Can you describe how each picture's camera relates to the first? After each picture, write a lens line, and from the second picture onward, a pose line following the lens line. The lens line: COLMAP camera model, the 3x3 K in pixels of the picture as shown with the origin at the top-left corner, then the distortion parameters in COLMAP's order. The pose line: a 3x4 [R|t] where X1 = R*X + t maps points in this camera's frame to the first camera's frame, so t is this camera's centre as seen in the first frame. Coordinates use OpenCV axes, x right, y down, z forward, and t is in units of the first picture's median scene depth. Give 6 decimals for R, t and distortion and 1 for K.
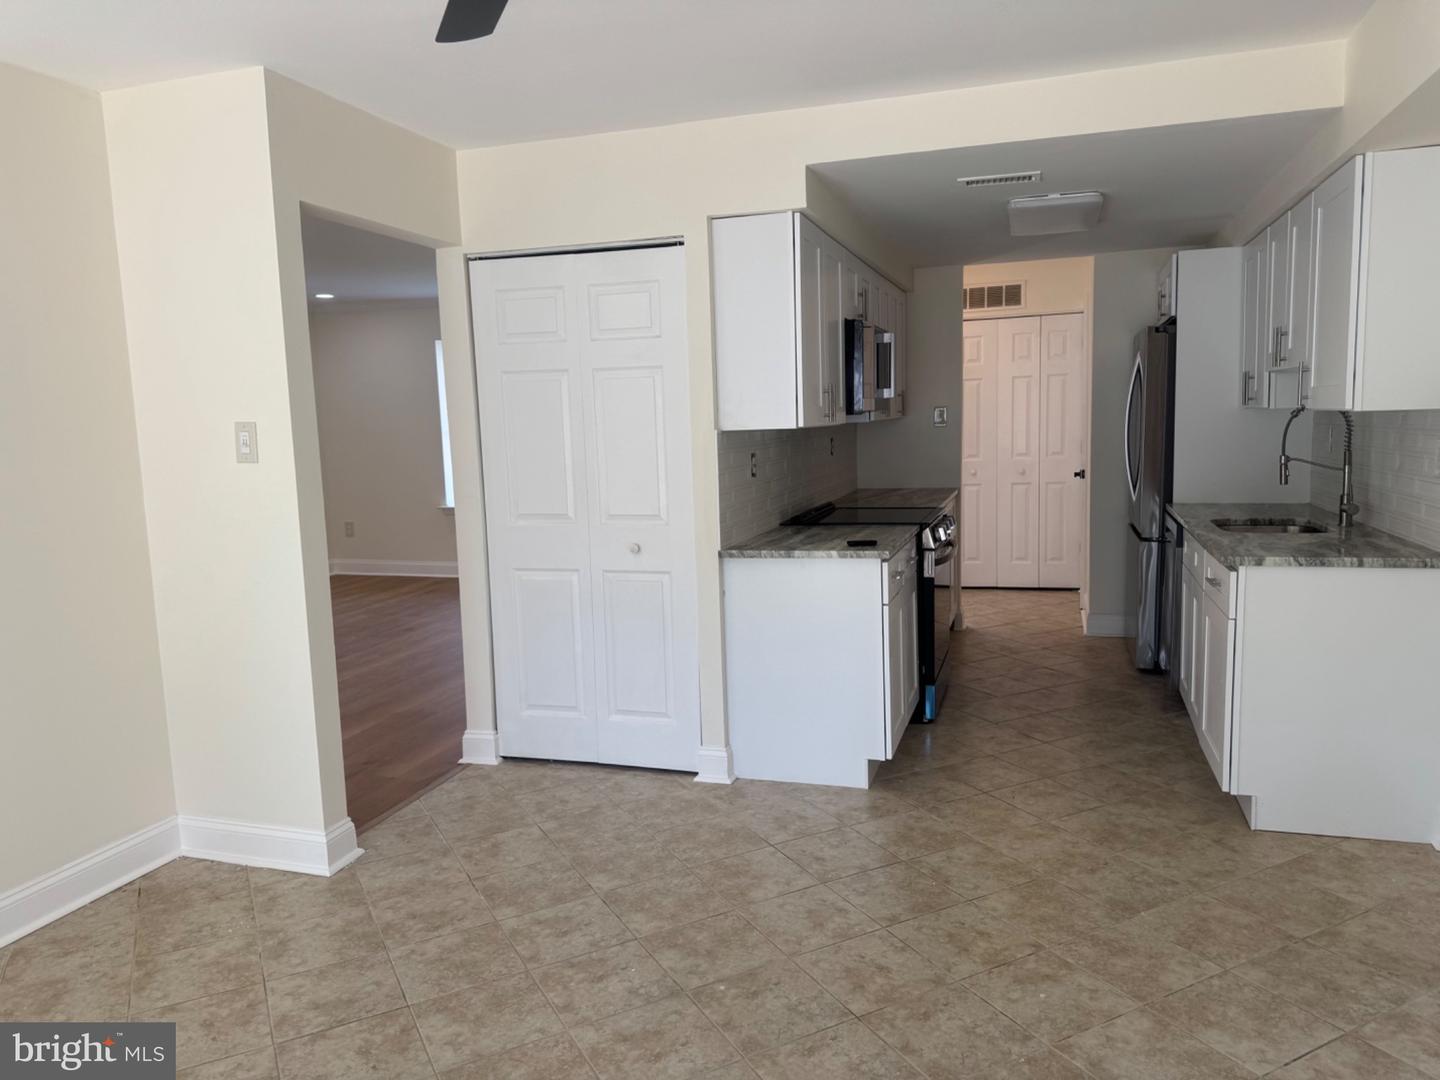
lens RADIAL K [[1024.1, 0, 728.8], [0, 1024.1, 548.1], [0, 0, 1]] dist [0.073270, -0.069734]
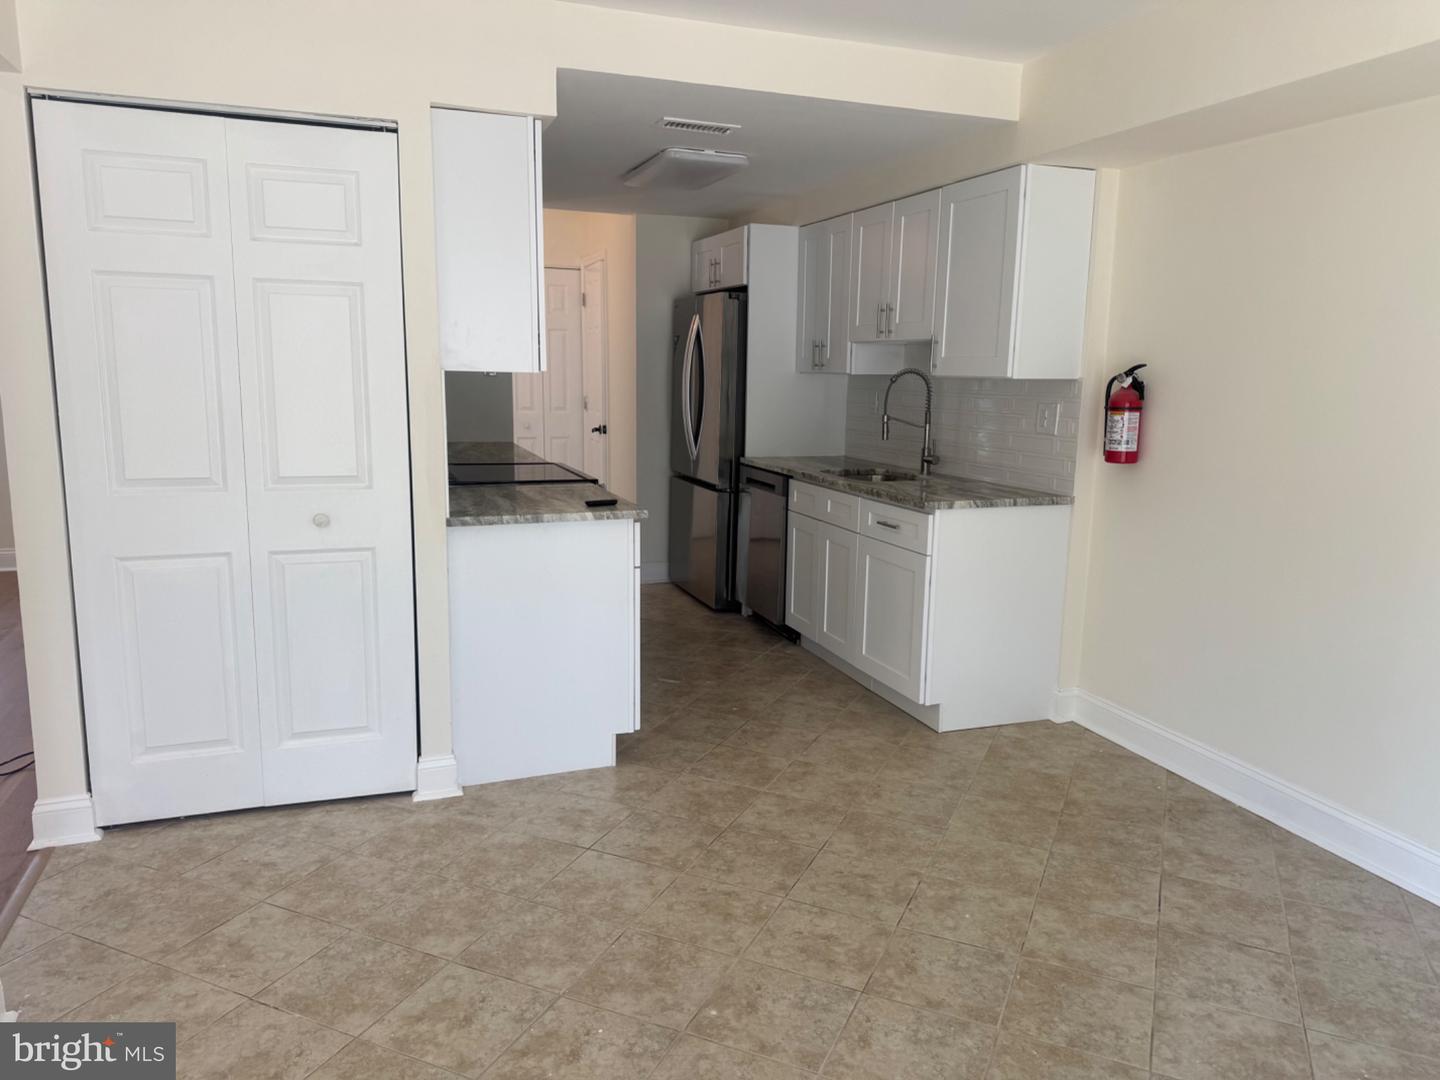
lens RADIAL K [[1024.1, 0, 731.9], [0, 1024.1, 542.9], [0, 0, 1]] dist [0.073270, -0.069734]
pose [[0.787815, -0.061414, 0.612842, -0.364372], [0.037943, 0.997966, 0.051232, -0.012287], [-0.614742, -0.017109, 0.788543, 0.218147]]
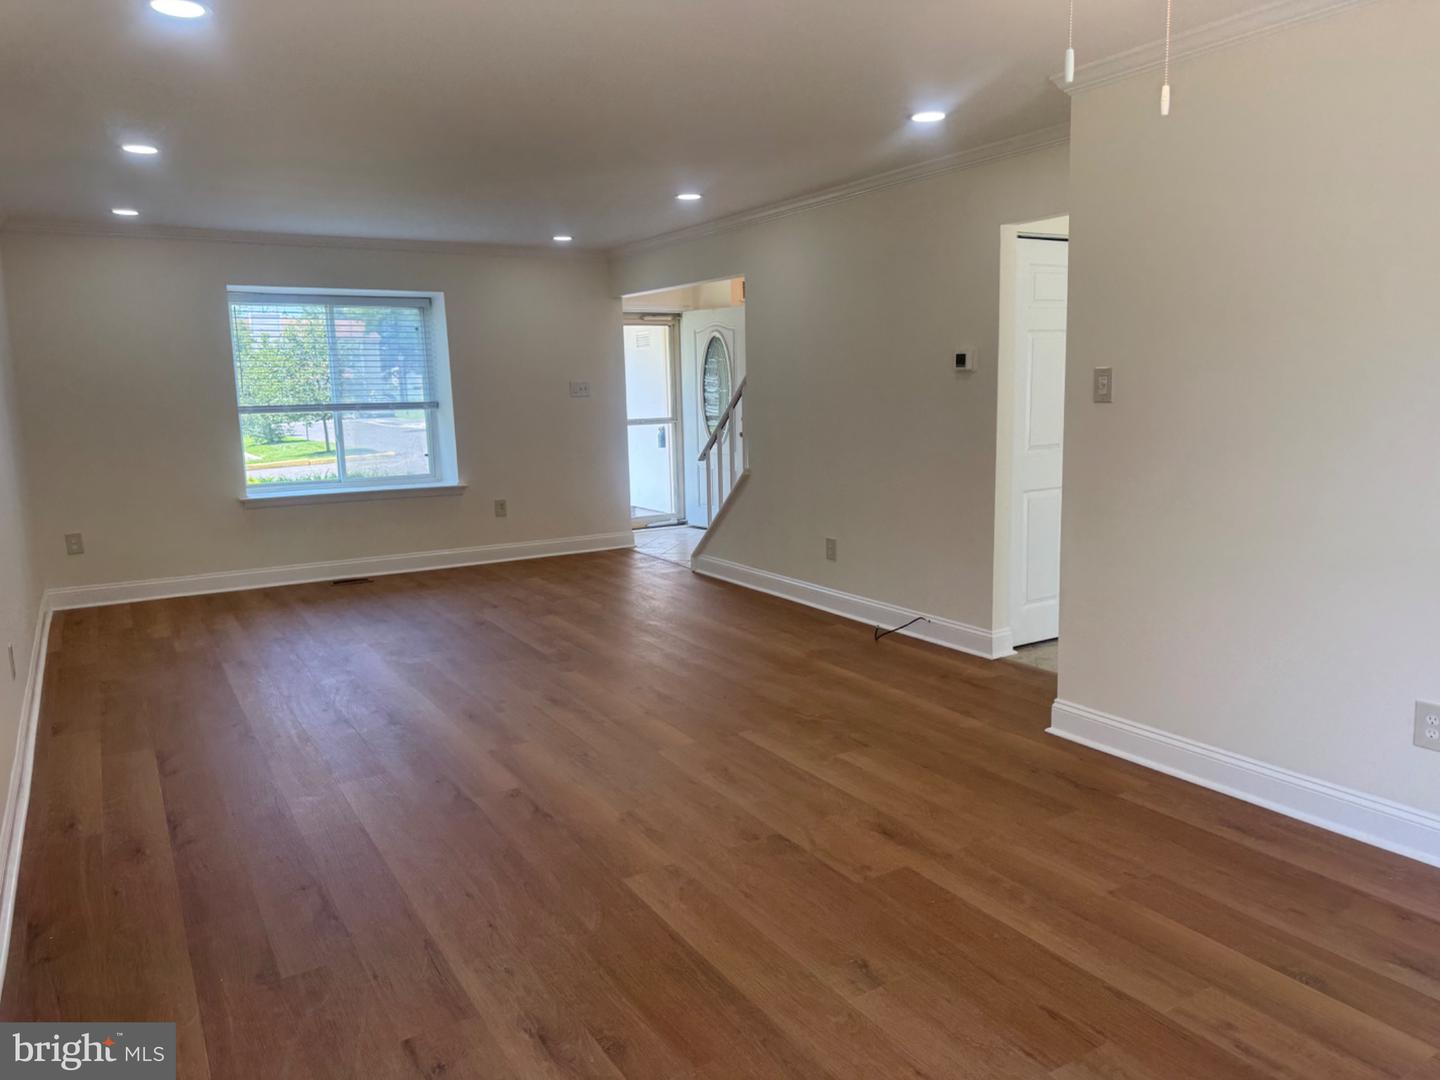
lens RADIAL K [[1024.1, 0, 723.6], [0, 1024.1, 543.7], [0, 0, 1]] dist [0.073270, -0.069734]
pose [[0.655492, -0.118650, 0.745824, -1.596449], [0.107704, 0.992173, 0.063182, -0.041671], [-0.747483, 0.038913, 0.663140, 0.522218]]
